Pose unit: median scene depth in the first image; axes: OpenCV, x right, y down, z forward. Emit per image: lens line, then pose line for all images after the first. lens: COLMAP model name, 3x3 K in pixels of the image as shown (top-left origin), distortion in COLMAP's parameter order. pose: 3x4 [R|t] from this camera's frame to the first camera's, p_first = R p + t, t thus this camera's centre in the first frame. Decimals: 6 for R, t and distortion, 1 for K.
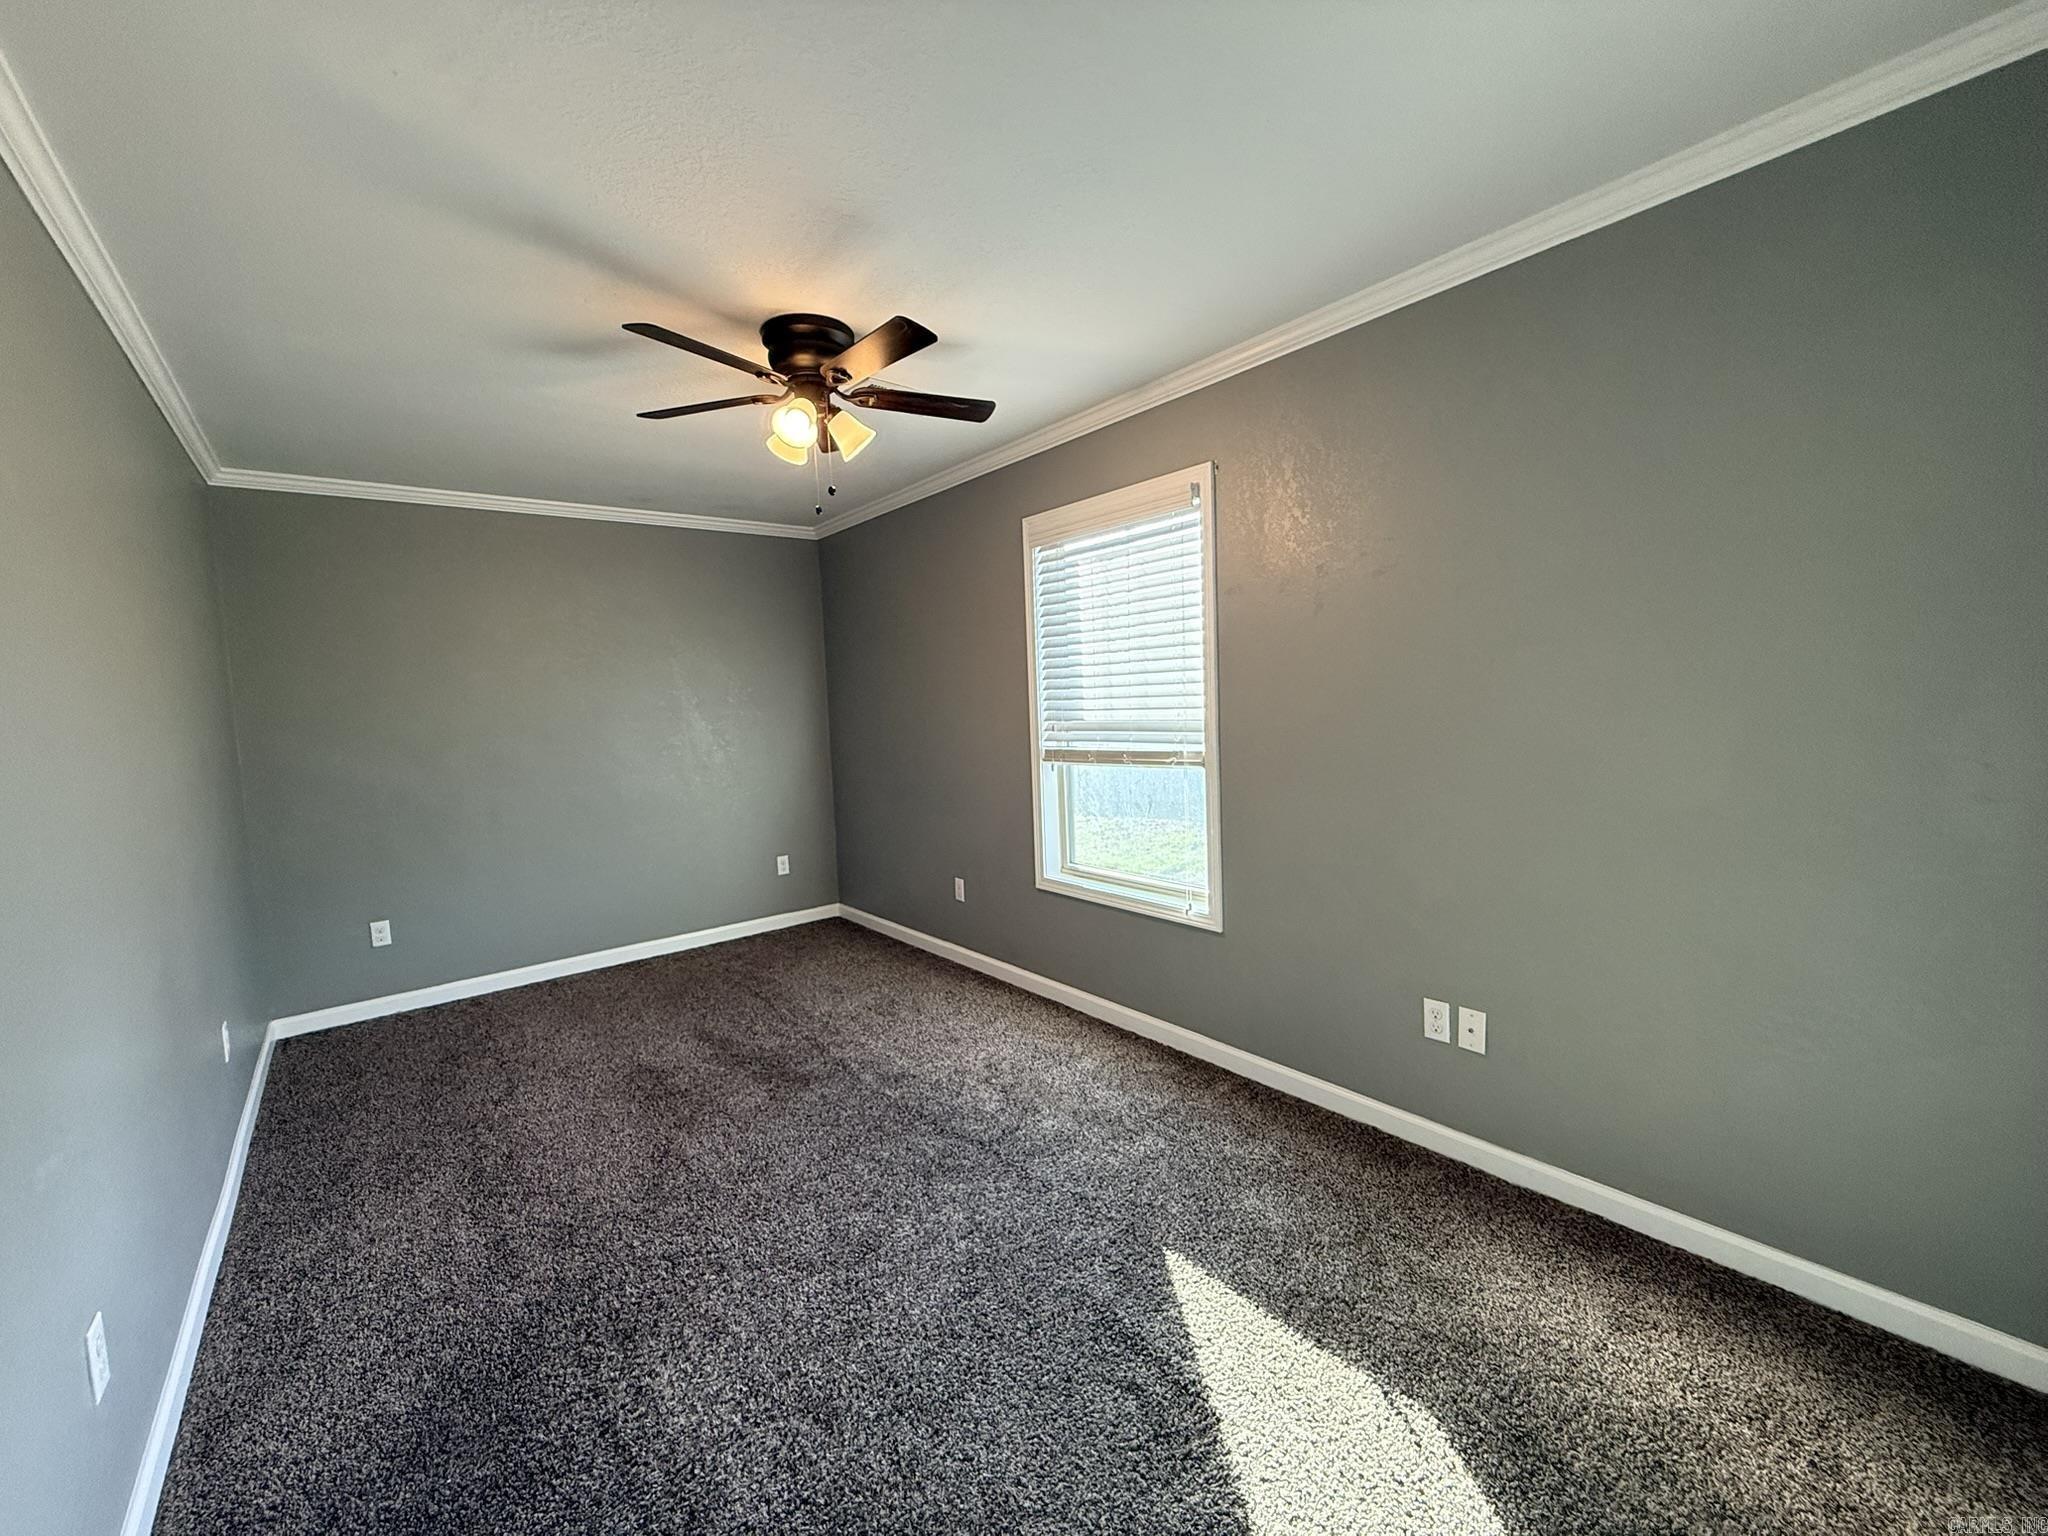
lens RADIAL K [[815.4, 0, 1015.9], [0, 815.4, 765.4], [0, 0, 1]] dist [0.001801, -0.000266]
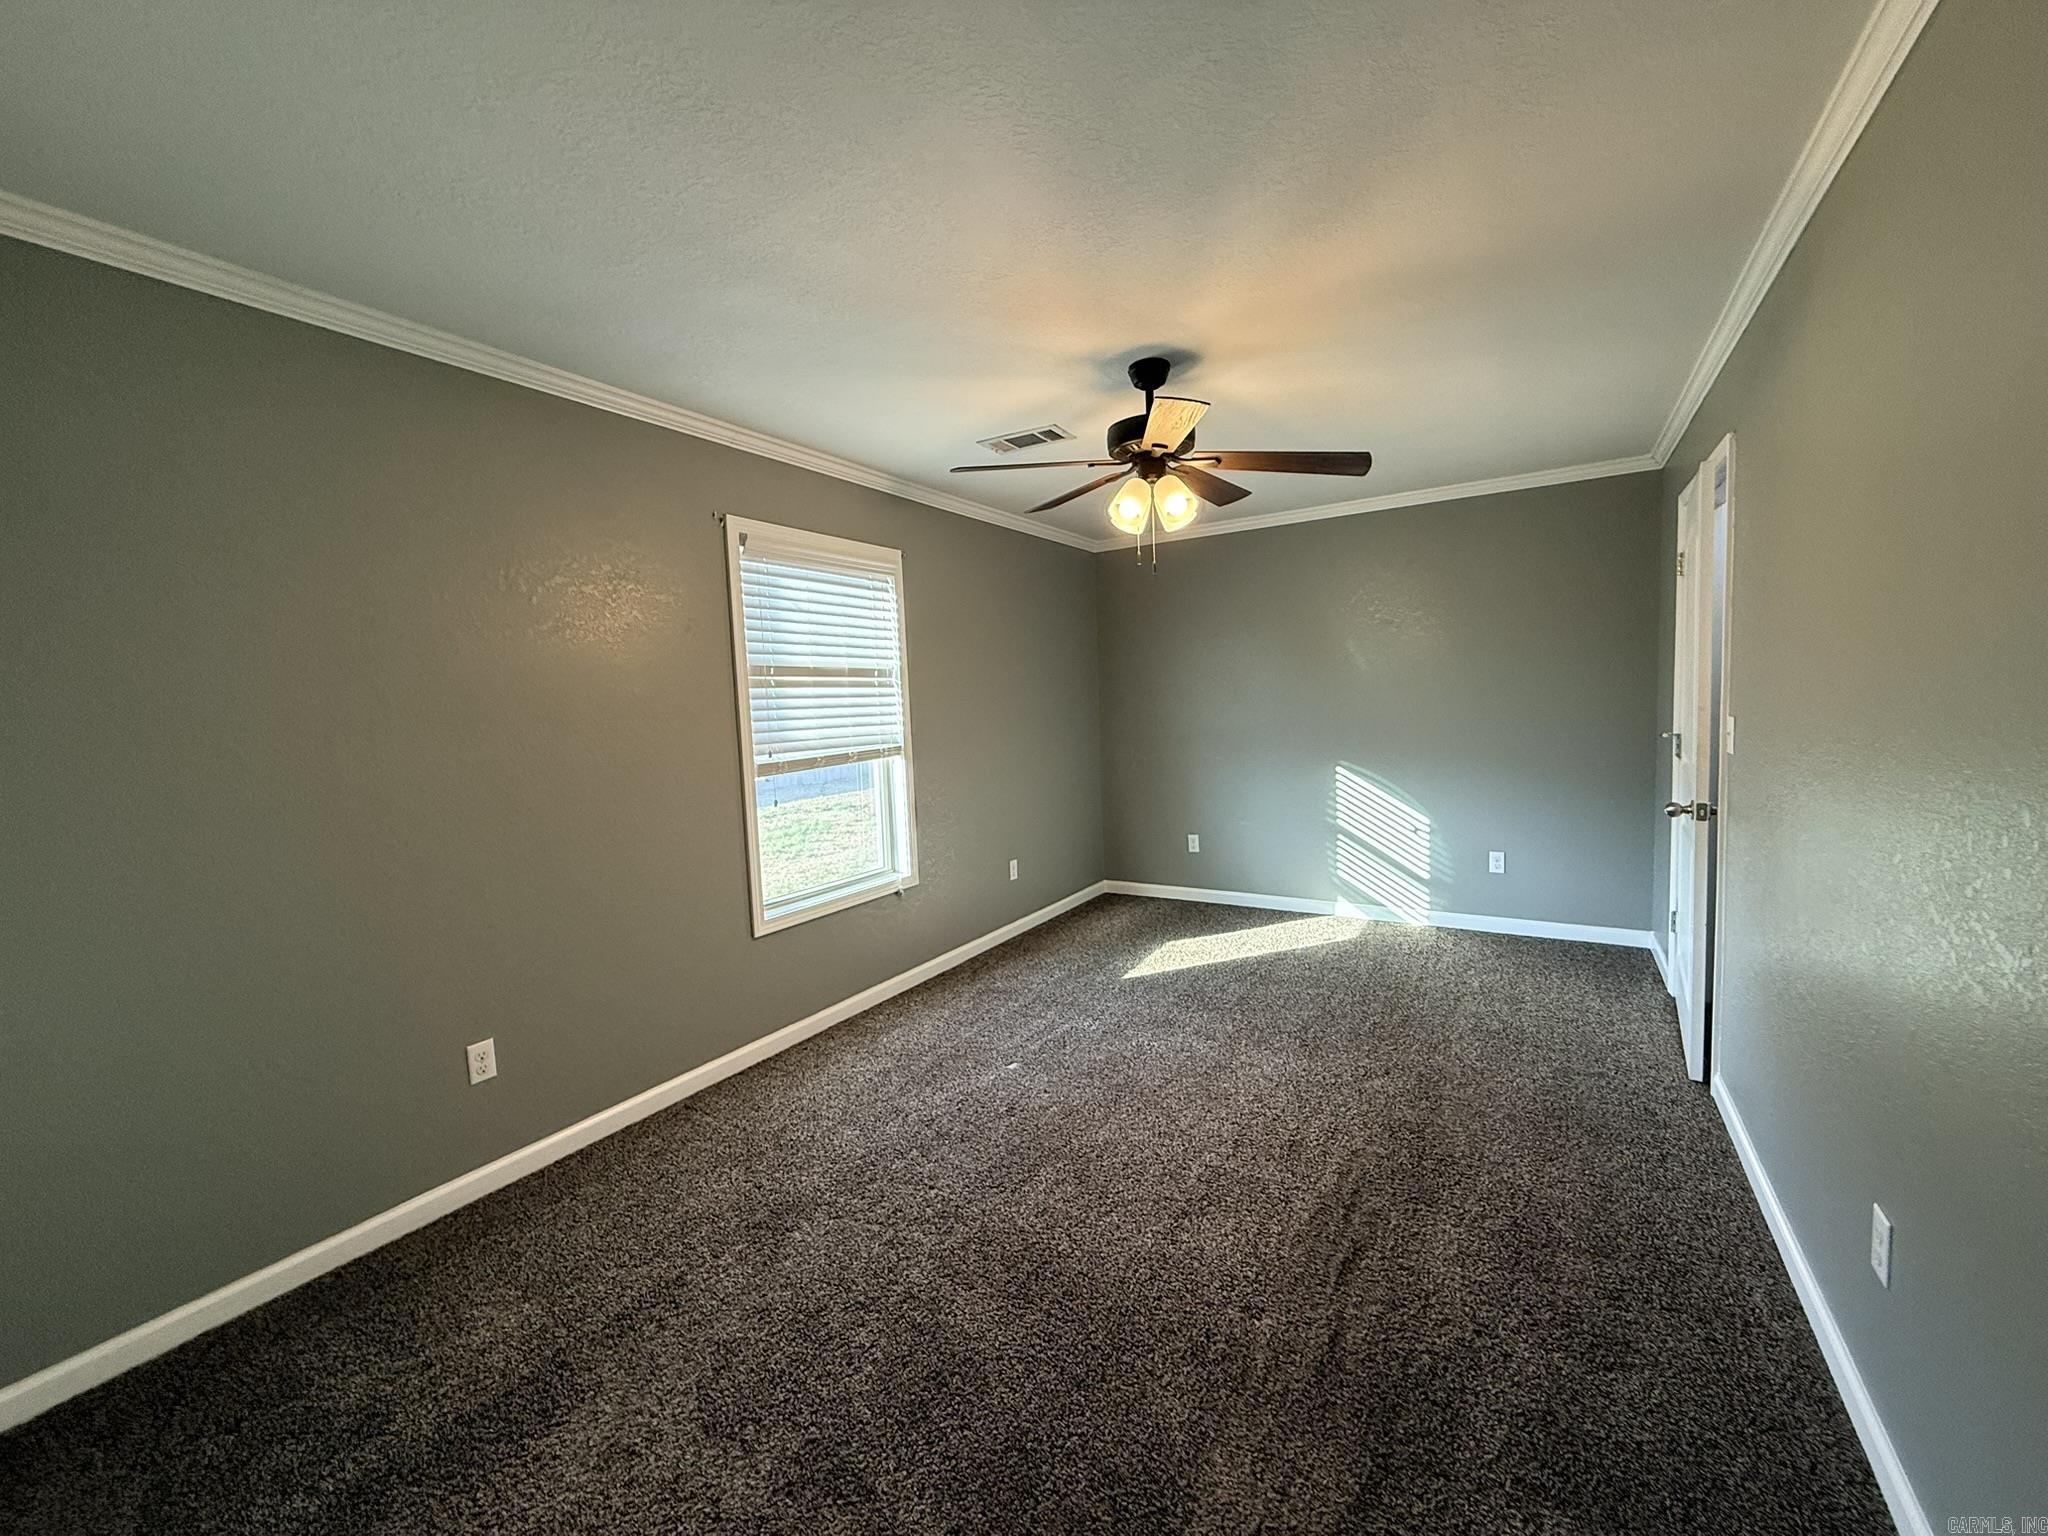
lens RADIAL K [[815.4, 0, 1015.9], [0, 815.4, 765.4], [0, 0, 1]] dist [0.001801, -0.000266]
pose [[-0.334025, -0.040846, 0.941679, -1.140594], [0.108074, 0.990812, 0.081312, -0.096367], [-0.936348, 0.128931, -0.326541, 1.290781]]
